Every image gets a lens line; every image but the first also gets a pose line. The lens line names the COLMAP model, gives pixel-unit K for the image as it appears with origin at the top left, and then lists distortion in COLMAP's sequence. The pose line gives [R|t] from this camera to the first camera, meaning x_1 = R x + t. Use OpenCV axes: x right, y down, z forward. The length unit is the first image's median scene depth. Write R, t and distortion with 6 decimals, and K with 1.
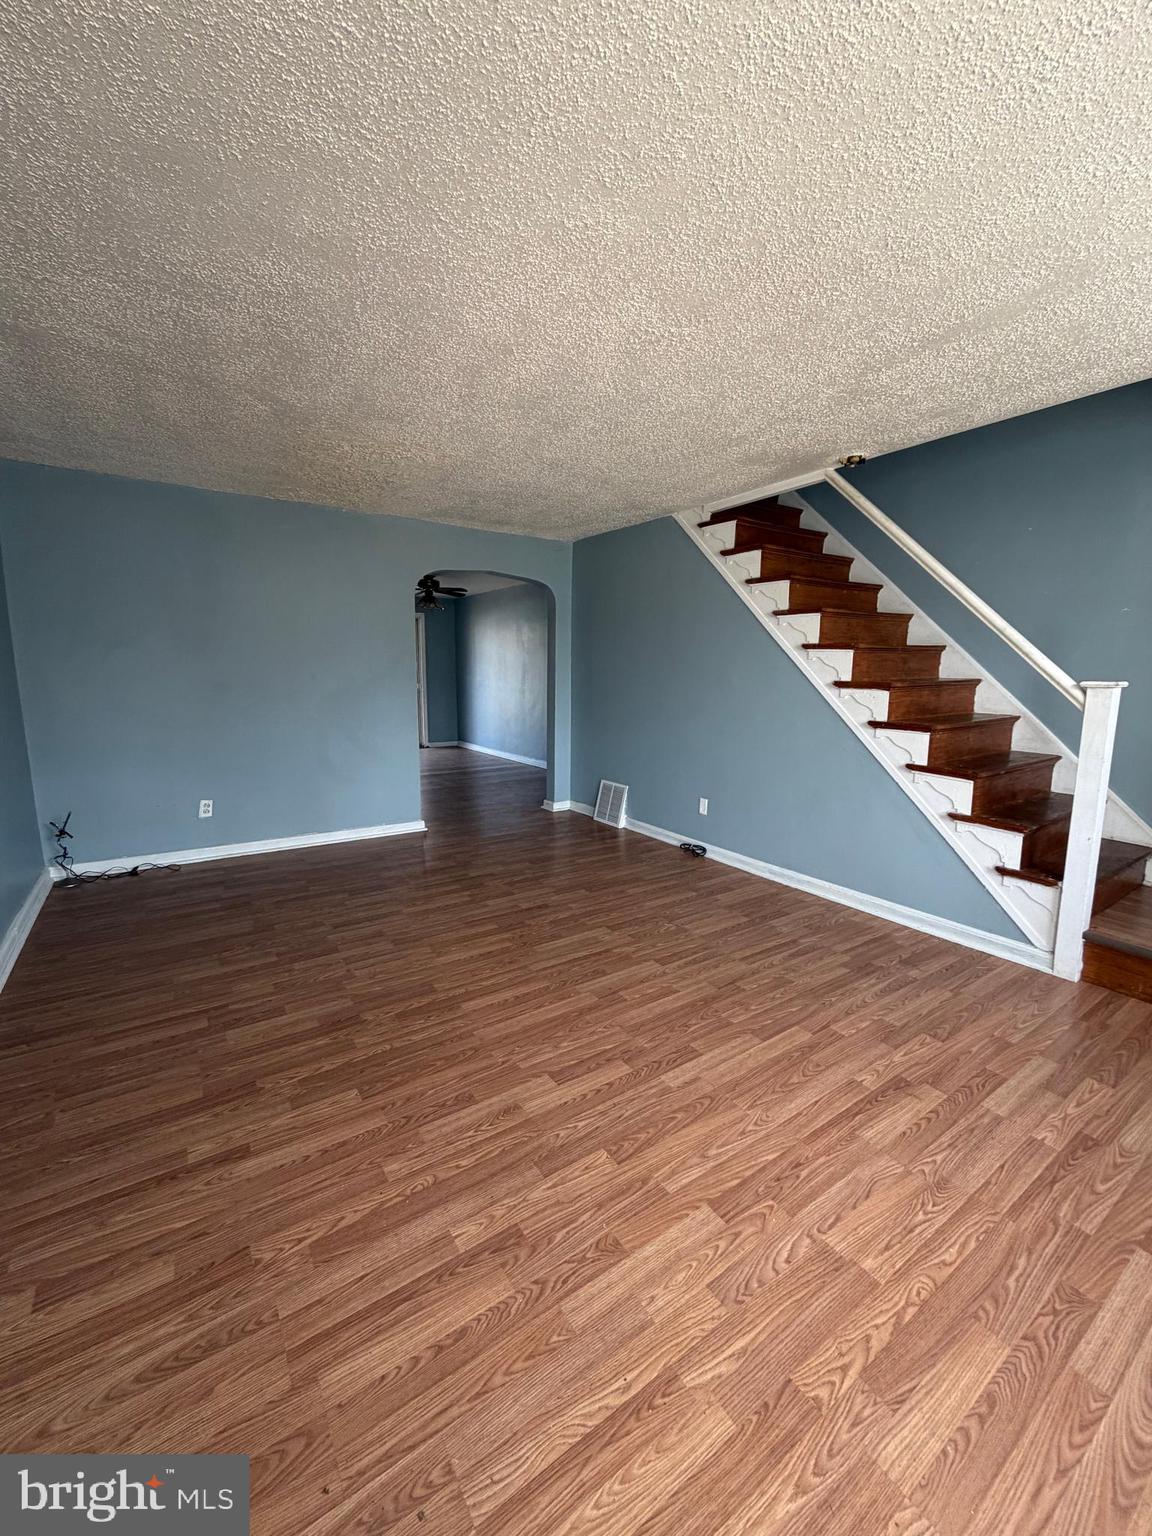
lens RADIAL K [[607.0, 0, 581.0], [0, 607.0, 761.4], [0, 0, 1]] dist [-0.004070, -0.000100]
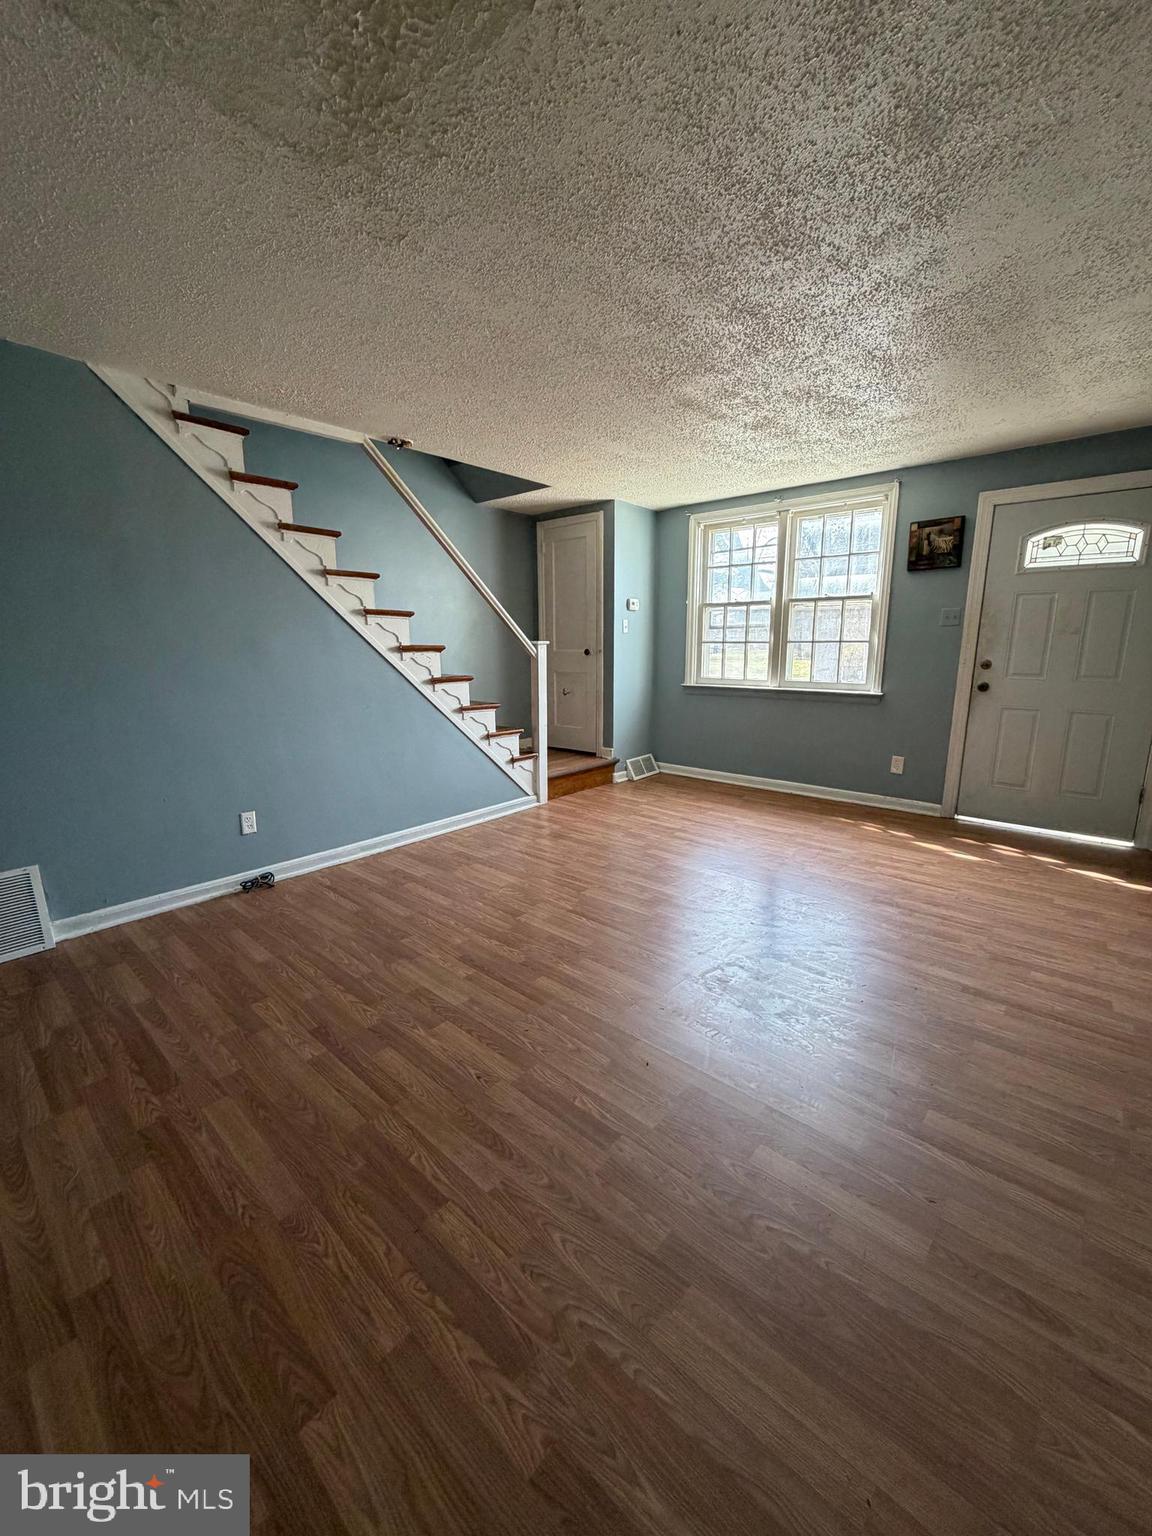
lens RADIAL K [[607.0, 0, 572.0], [0, 607.0, 762.4], [0, 0, 1]] dist [-0.004070, -0.000100]
pose [[-0.227178, -0.199792, 0.953139, -0.756602], [0.149254, 0.960023, 0.236809, -0.147681], [-0.962348, 0.196057, -0.188276, 0.979728]]
